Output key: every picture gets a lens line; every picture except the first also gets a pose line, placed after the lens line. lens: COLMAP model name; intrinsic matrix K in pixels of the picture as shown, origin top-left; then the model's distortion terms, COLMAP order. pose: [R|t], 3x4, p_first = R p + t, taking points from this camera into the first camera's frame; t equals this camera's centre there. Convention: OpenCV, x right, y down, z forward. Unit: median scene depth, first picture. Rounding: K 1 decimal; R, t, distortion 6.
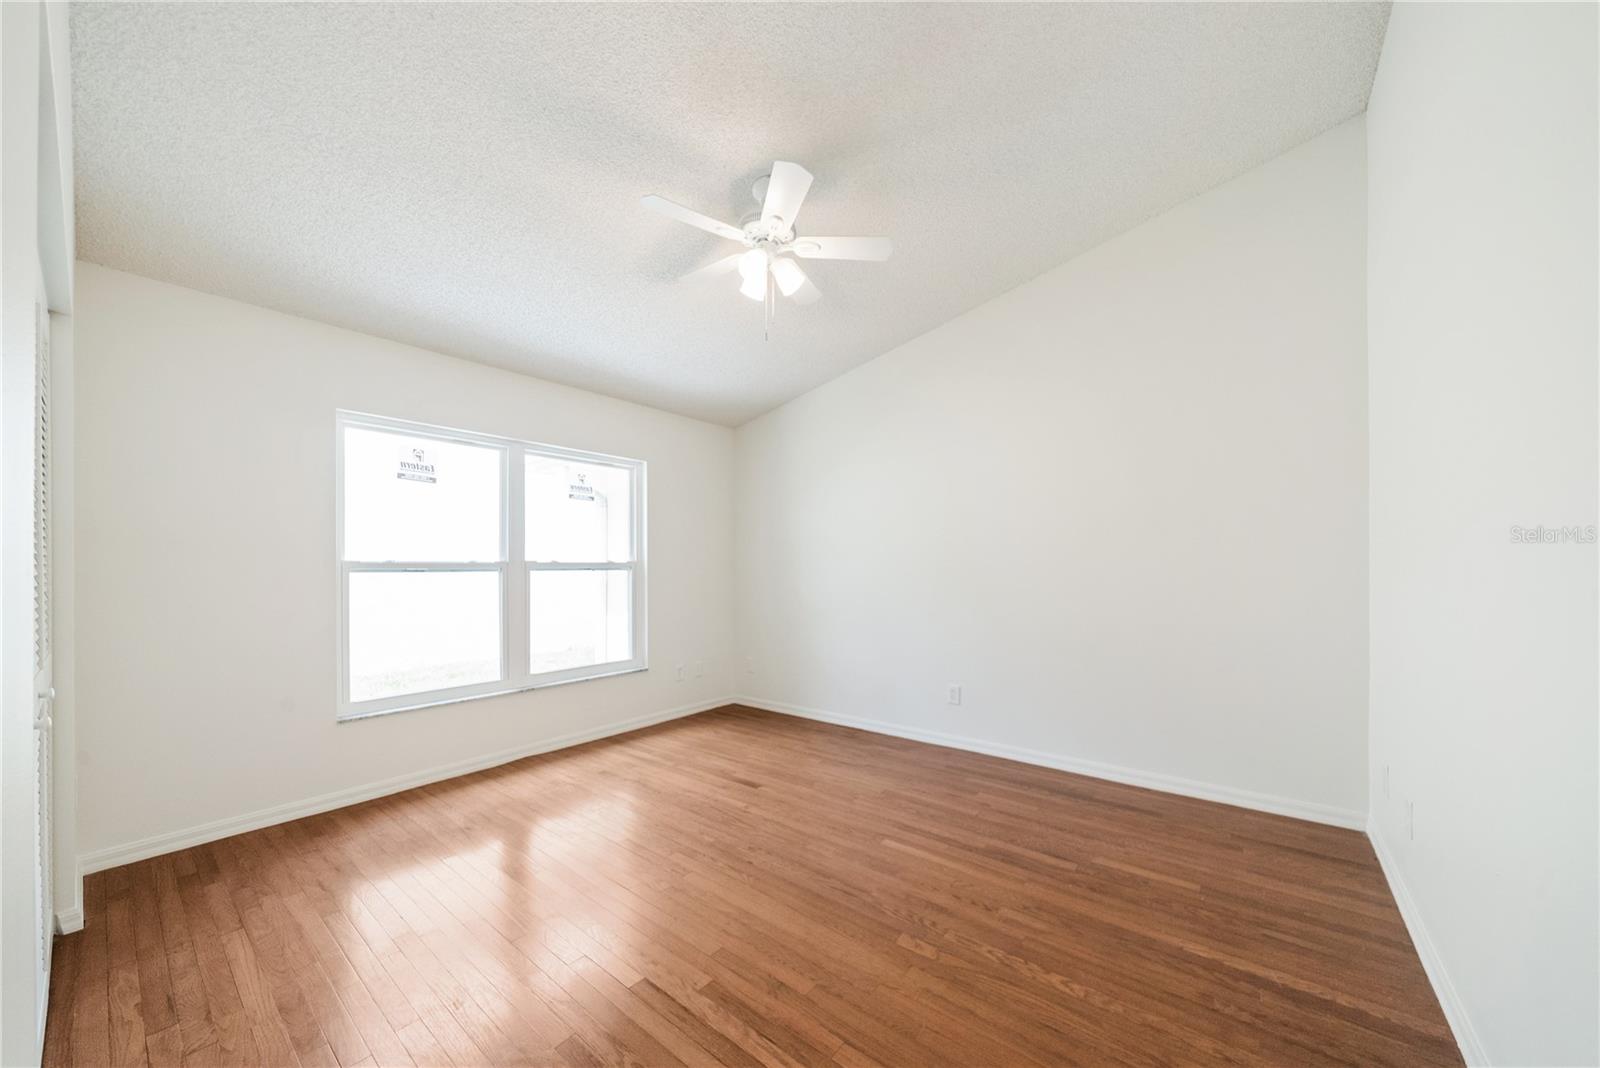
lens RADIAL K [[565.0, 0, 810.9], [0, 565.0, 579.0], [0, 0, 1]] dist [0.024772, 0.000025]
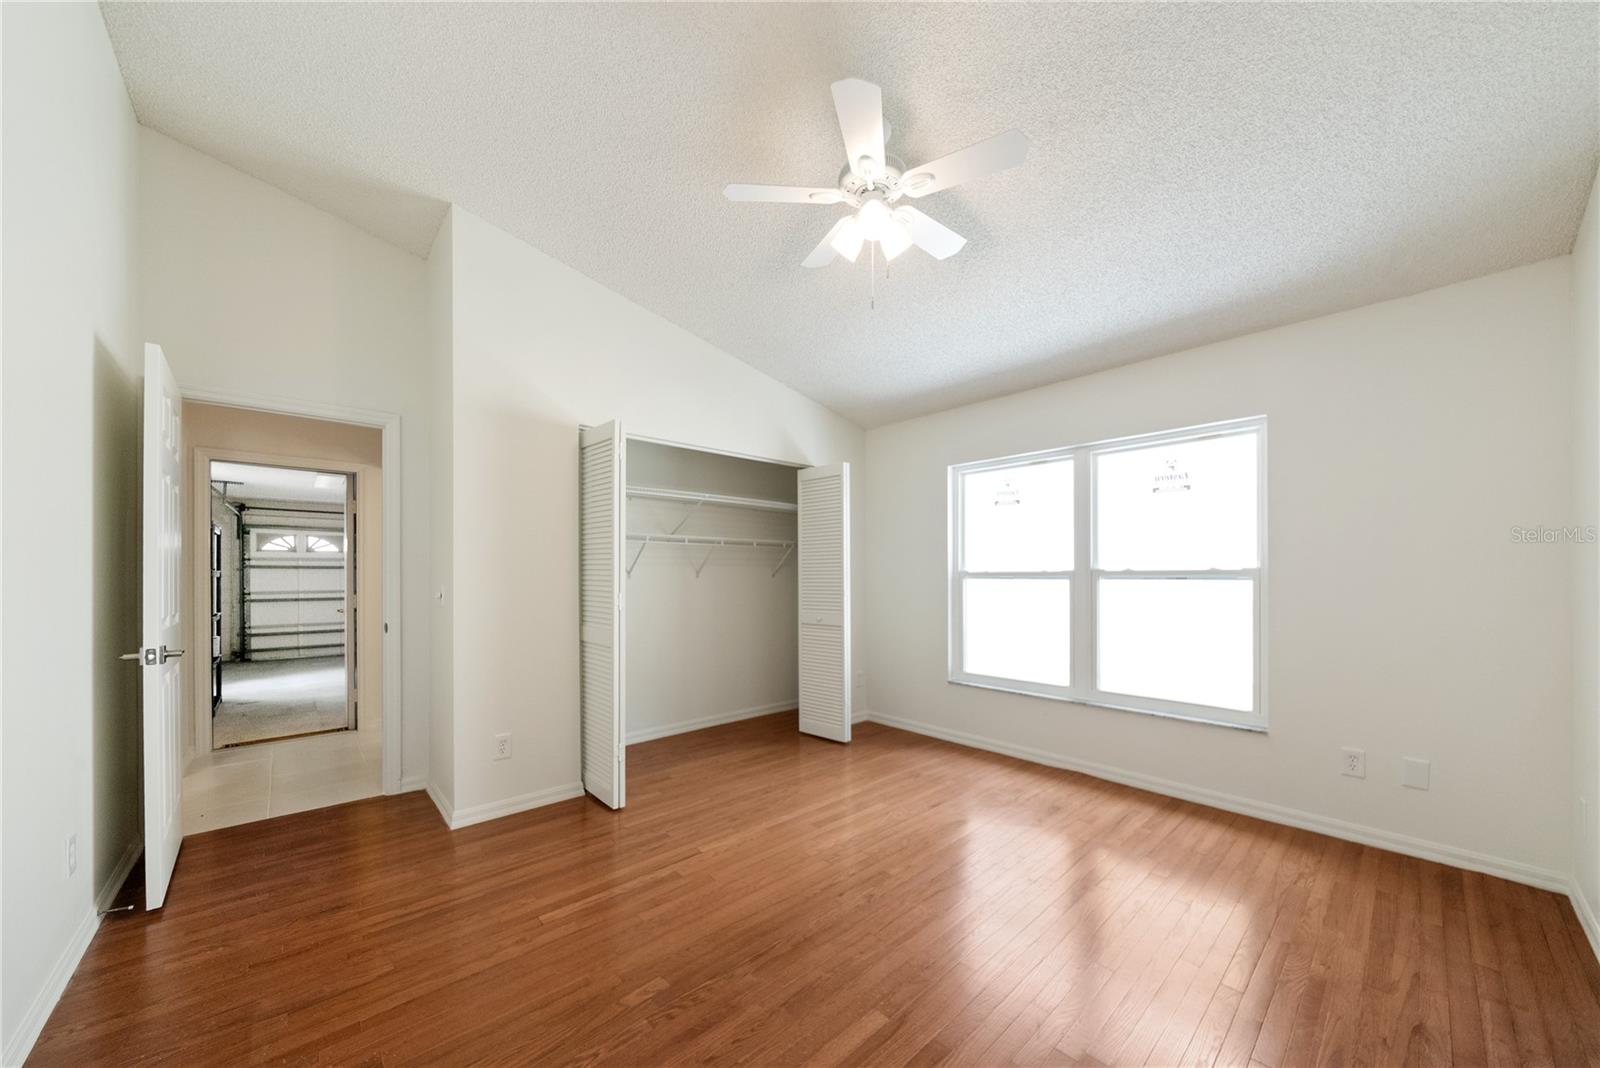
lens RADIAL K [[552.1, 0, 798.8], [0, 552.1, 583.5], [0, 0, 1]] dist [-0.000842, 0.000065]
pose [[-0.155076, 0.009953, -0.987852, 0.506528], [-0.024504, 0.999603, 0.013918, -0.009189], [0.987599, 0.026365, -0.154770, 0.686888]]
